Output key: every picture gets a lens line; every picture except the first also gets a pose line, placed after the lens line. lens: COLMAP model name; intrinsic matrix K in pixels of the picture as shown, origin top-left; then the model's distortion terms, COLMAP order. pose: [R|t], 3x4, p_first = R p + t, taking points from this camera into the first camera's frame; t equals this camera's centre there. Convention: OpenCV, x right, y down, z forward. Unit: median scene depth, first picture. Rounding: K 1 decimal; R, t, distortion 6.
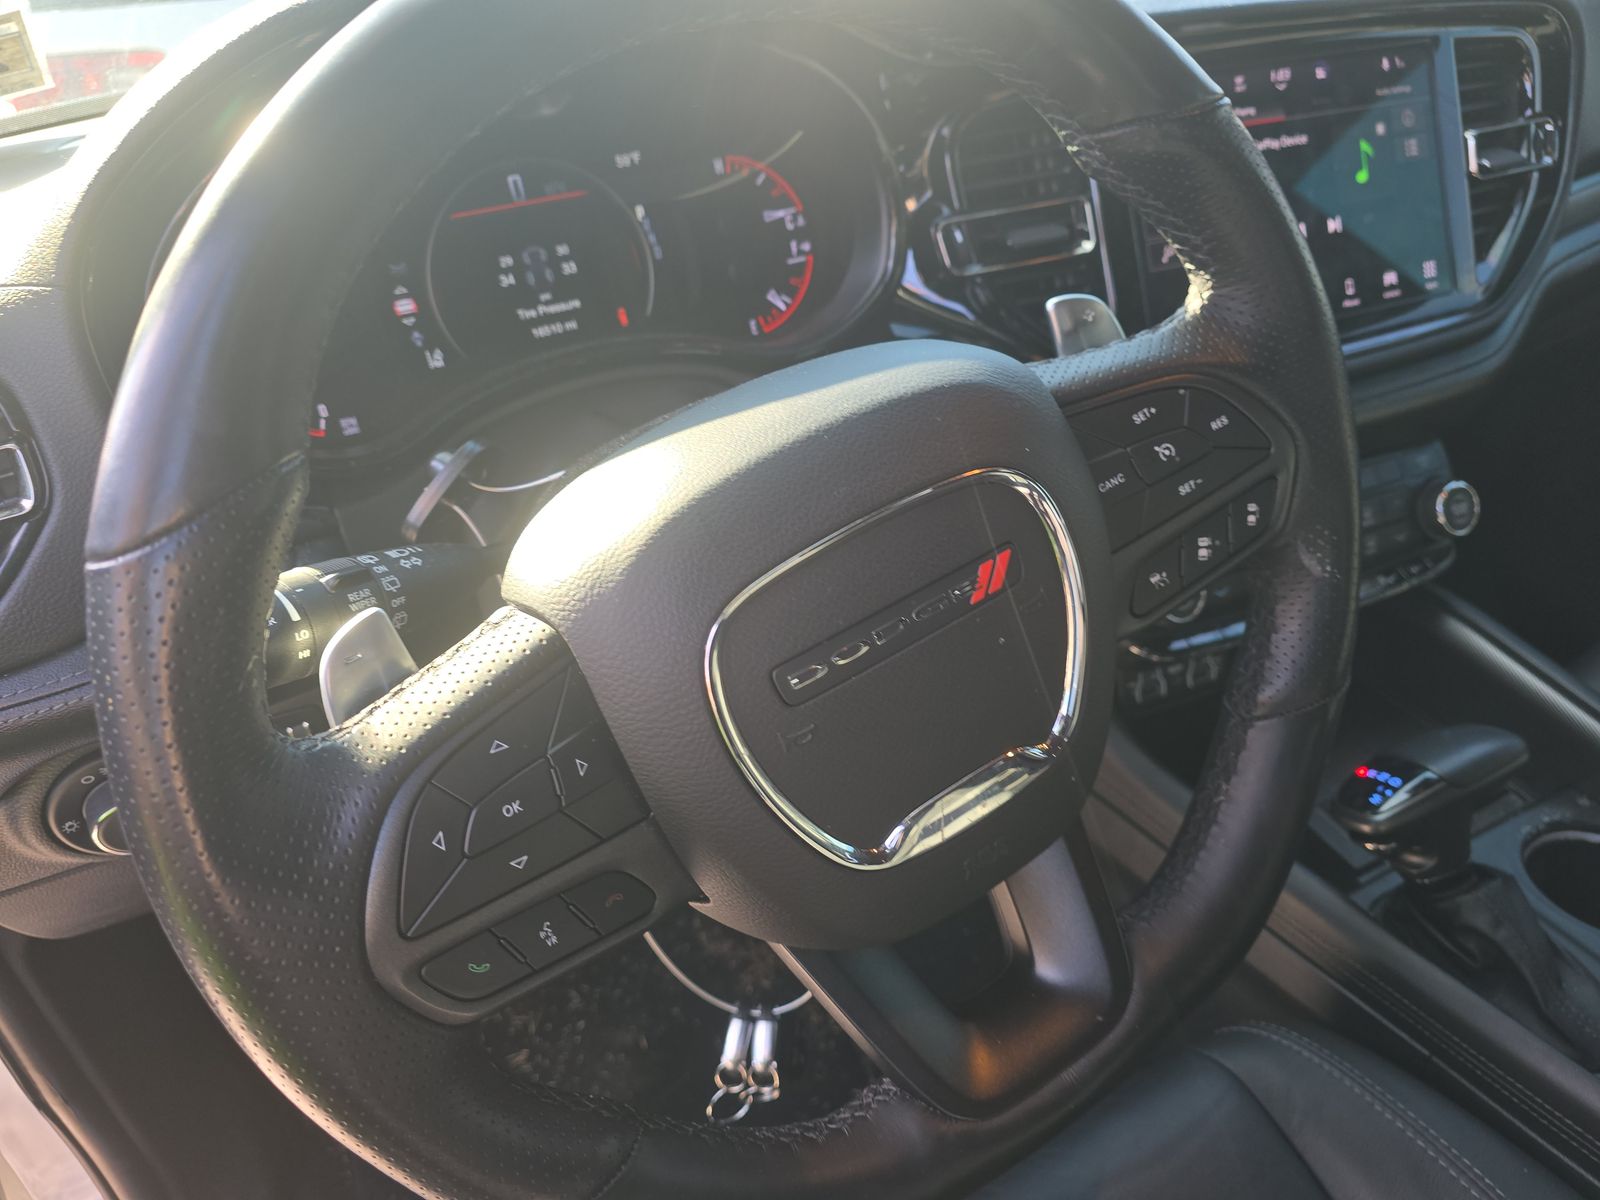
lens RADIAL K [[1063.2, 0, 763.6], [0, 1063.2, 626.0], [0, 0, 1]] dist [0.024831, 0.002364]
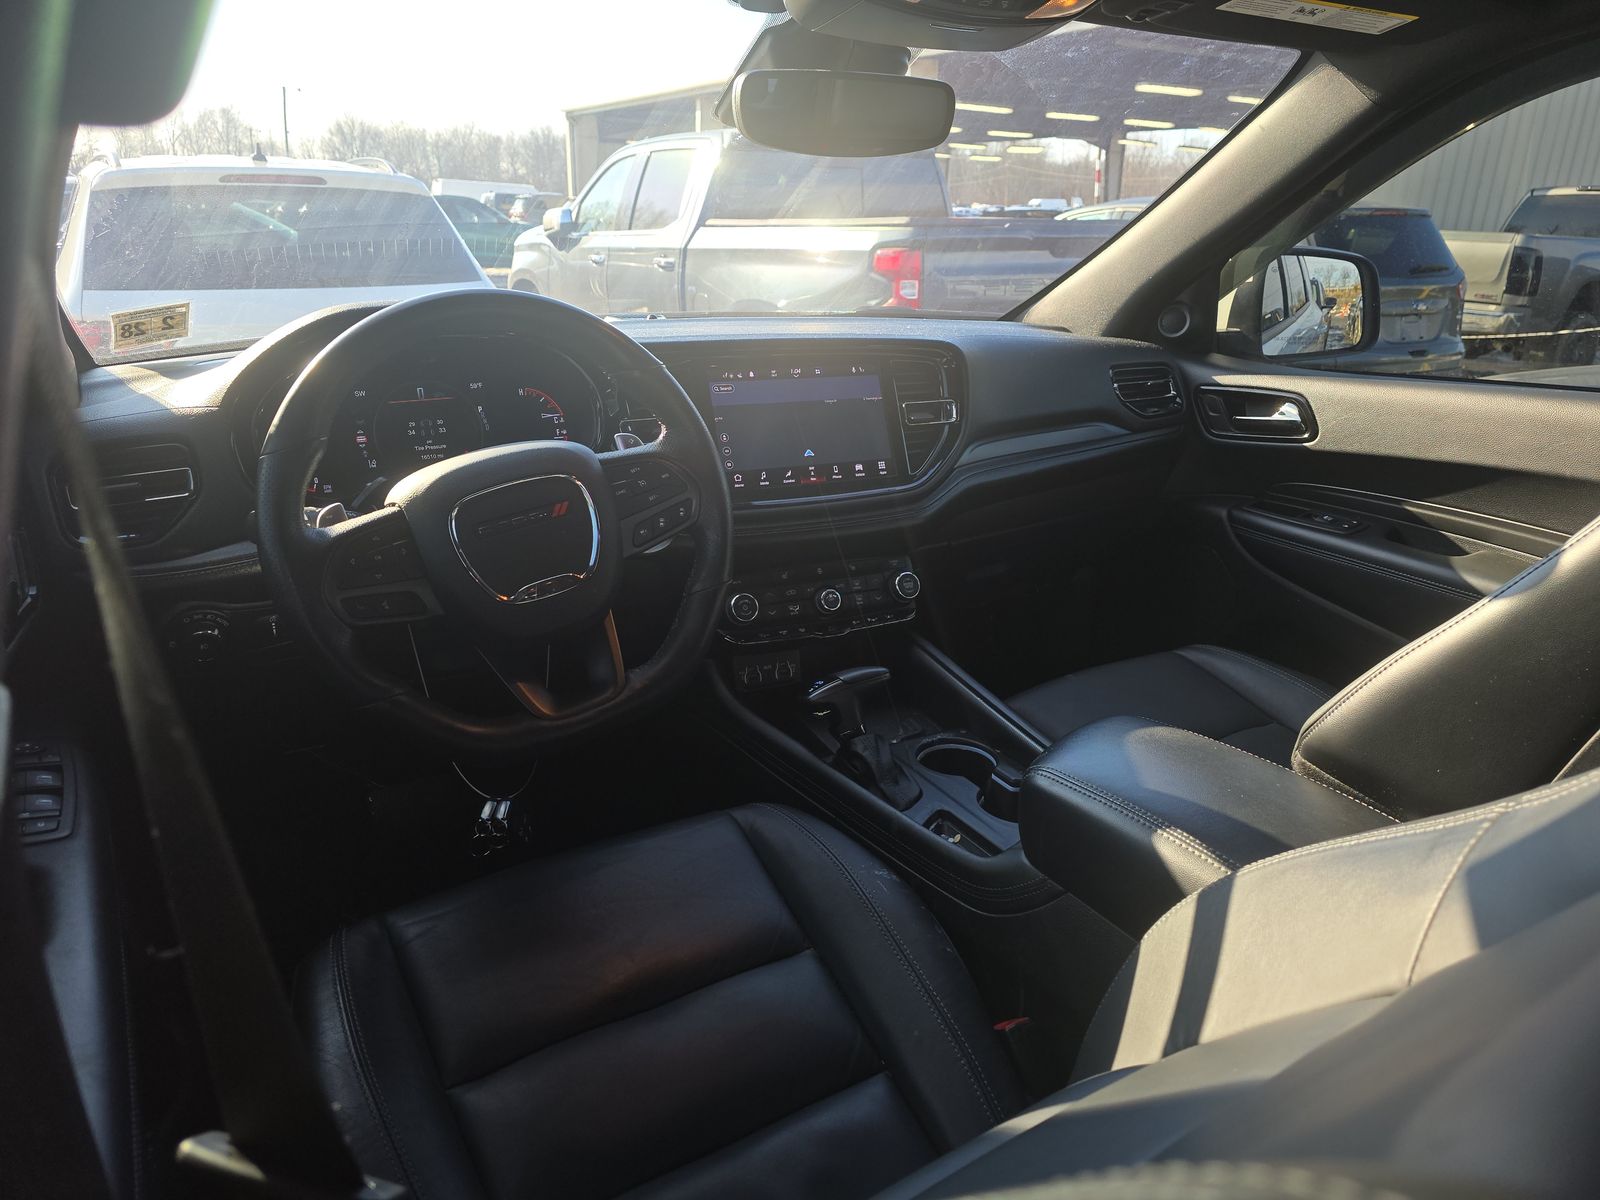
lens RADIAL K [[1063.2, 0, 763.6], [0, 1063.2, 626.0], [0, 0, 1]] dist [0.024831, 0.002364]
pose [[0.997371, 0.047177, 0.055008, 0.357576], [-0.032062, 0.968008, -0.248864, 0.550794], [-0.064989, 0.246446, 0.966975, -0.999586]]
